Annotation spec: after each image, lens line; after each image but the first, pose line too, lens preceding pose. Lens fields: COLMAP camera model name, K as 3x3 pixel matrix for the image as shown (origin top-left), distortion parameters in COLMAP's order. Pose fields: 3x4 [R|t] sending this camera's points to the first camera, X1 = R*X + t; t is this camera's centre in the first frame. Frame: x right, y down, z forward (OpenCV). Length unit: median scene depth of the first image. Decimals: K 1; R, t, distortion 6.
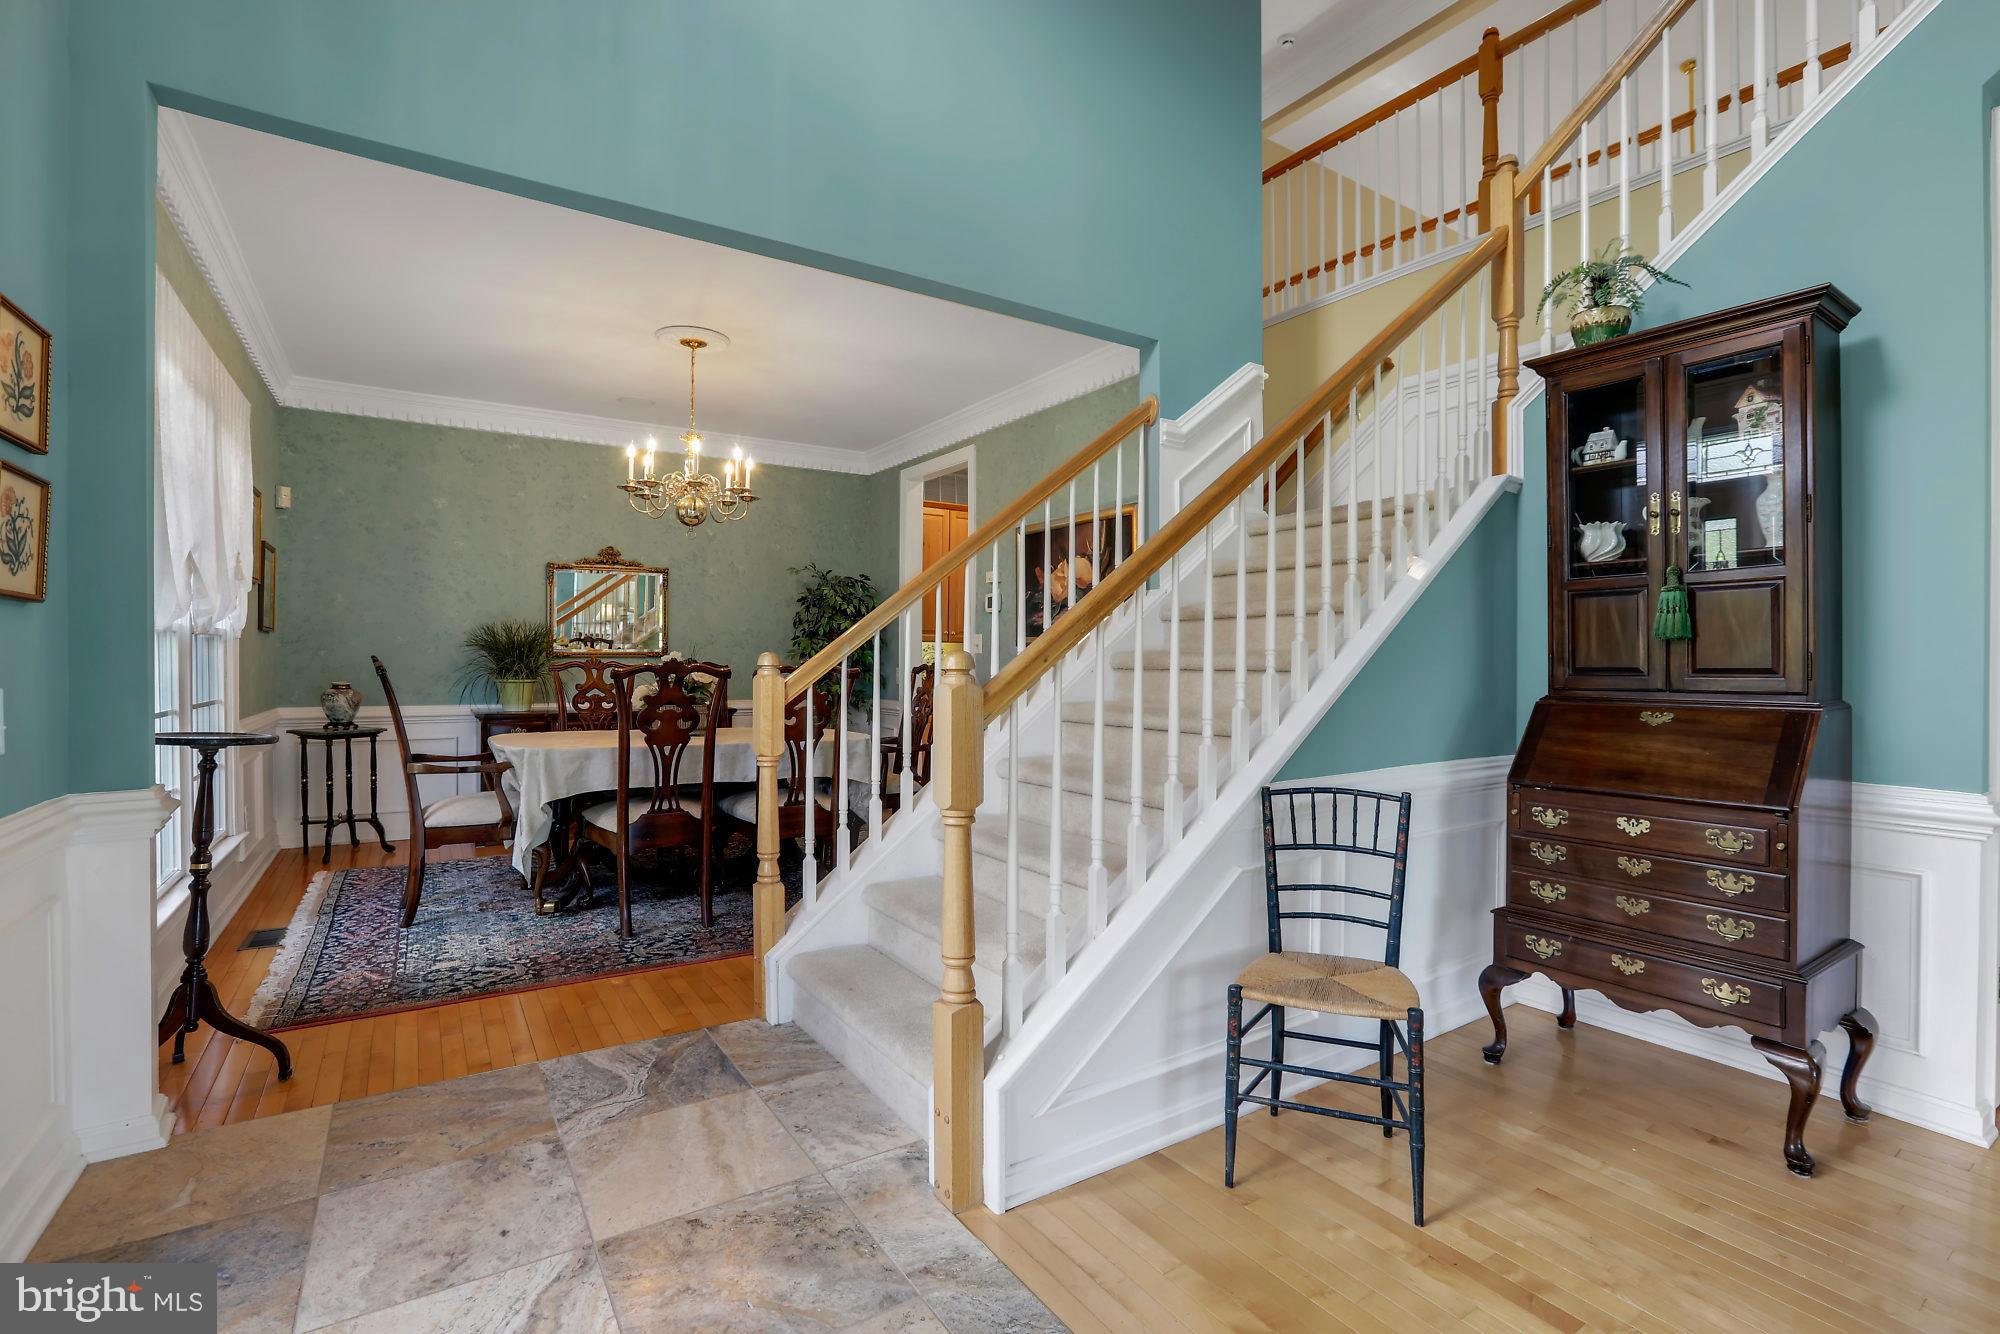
lens RADIAL K [[911.4, 0, 1004.2], [0, 911.4, 665.5], [0, 0, 1]] dist [-0.016816, 0.002400]
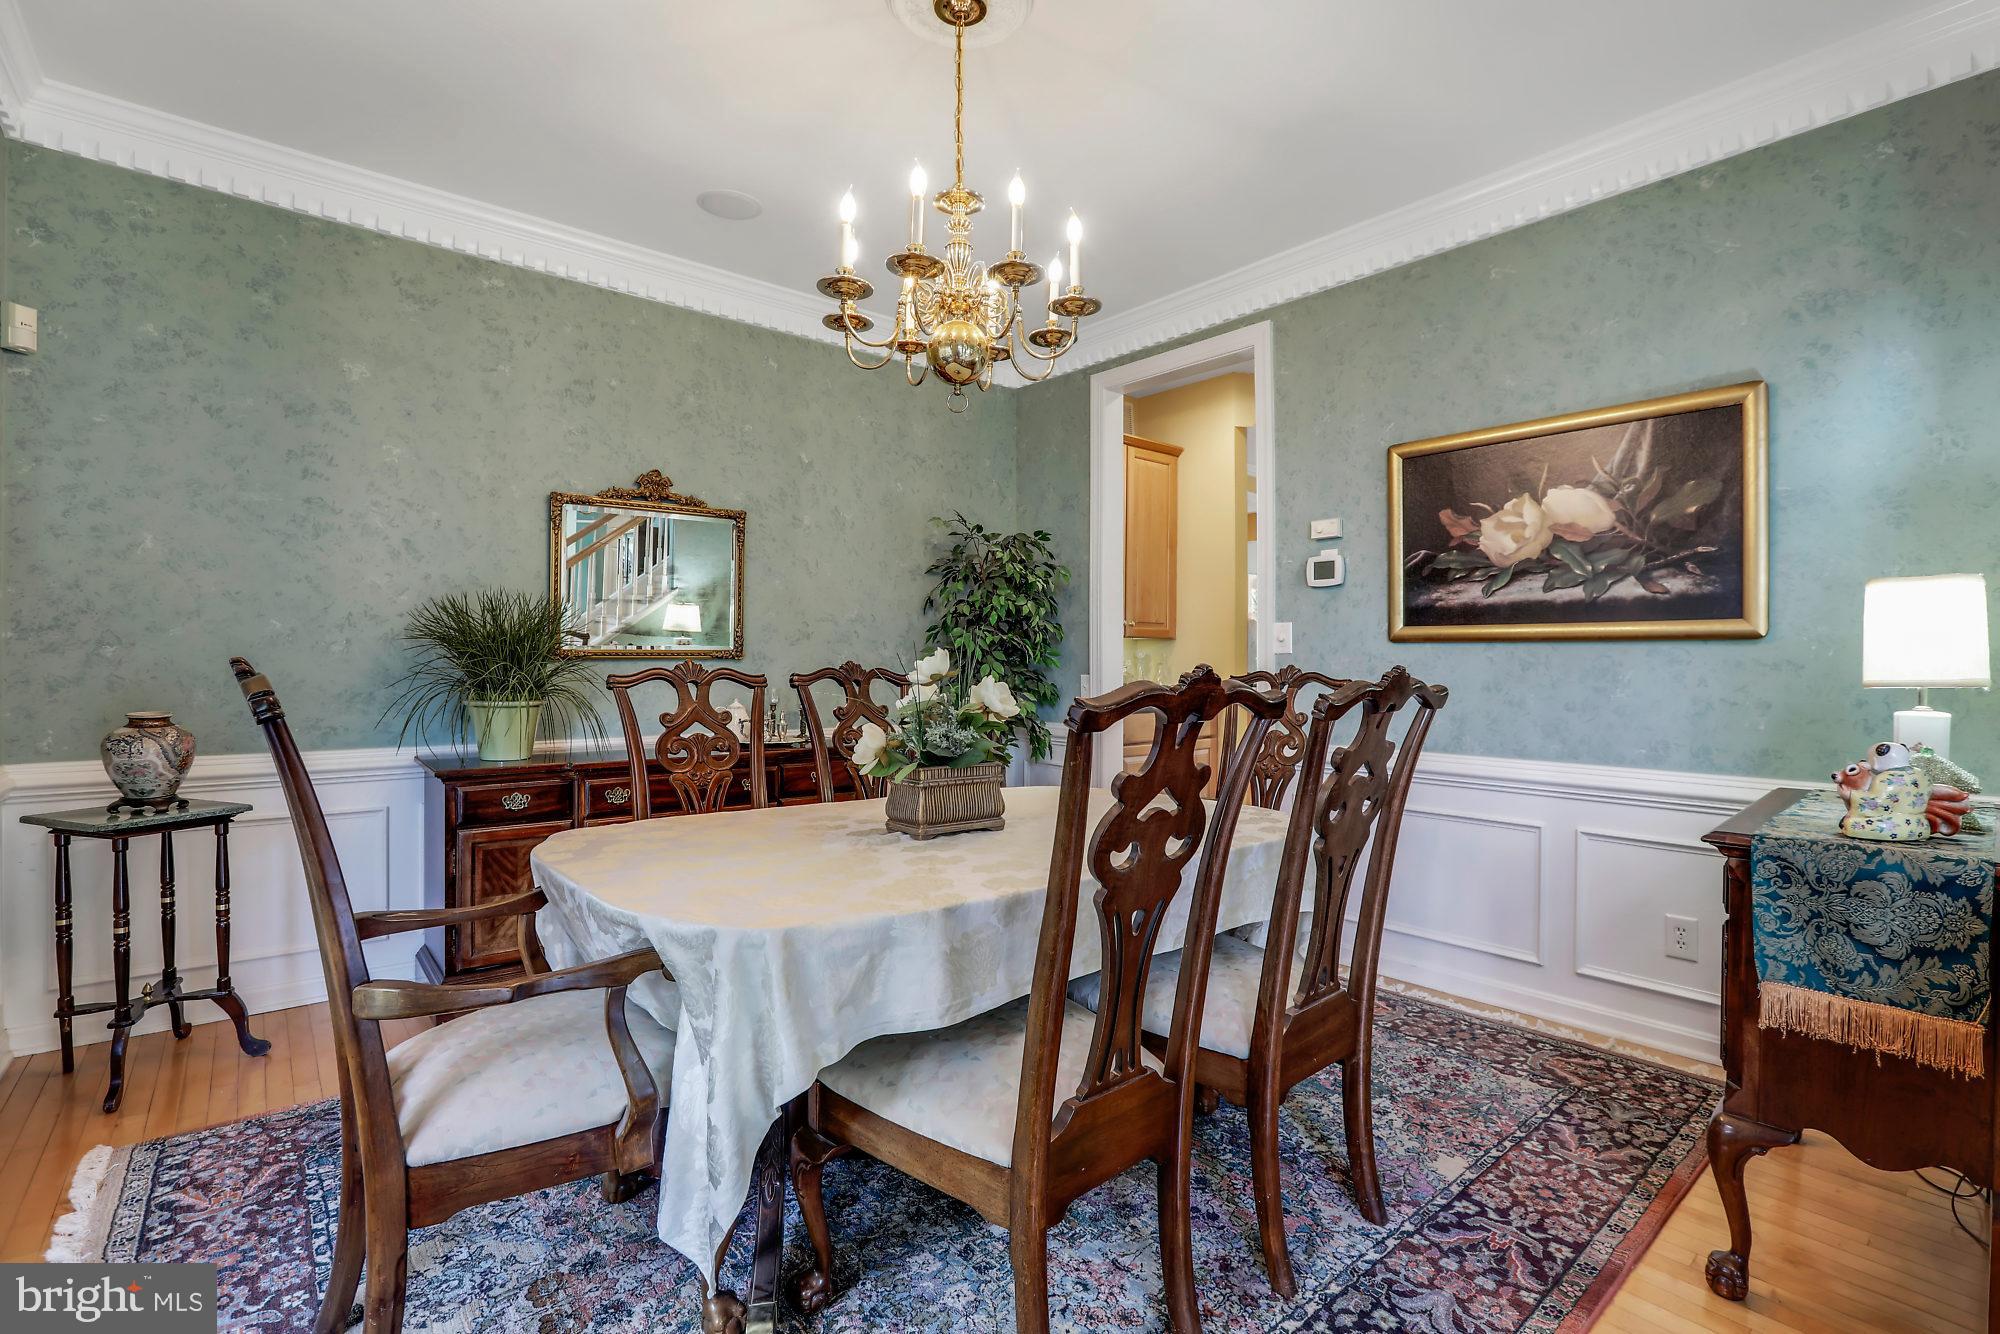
lens RADIAL K [[911.4, 0, 999.5], [0, 911.4, 663.4], [0, 0, 1]] dist [-0.016816, 0.002400]
pose [[0.993235, 0.001766, 0.116105, -0.327642], [-0.001654, 0.999998, -0.001061, -0.007133], [-0.116107, 0.000862, 0.993236, 0.454762]]
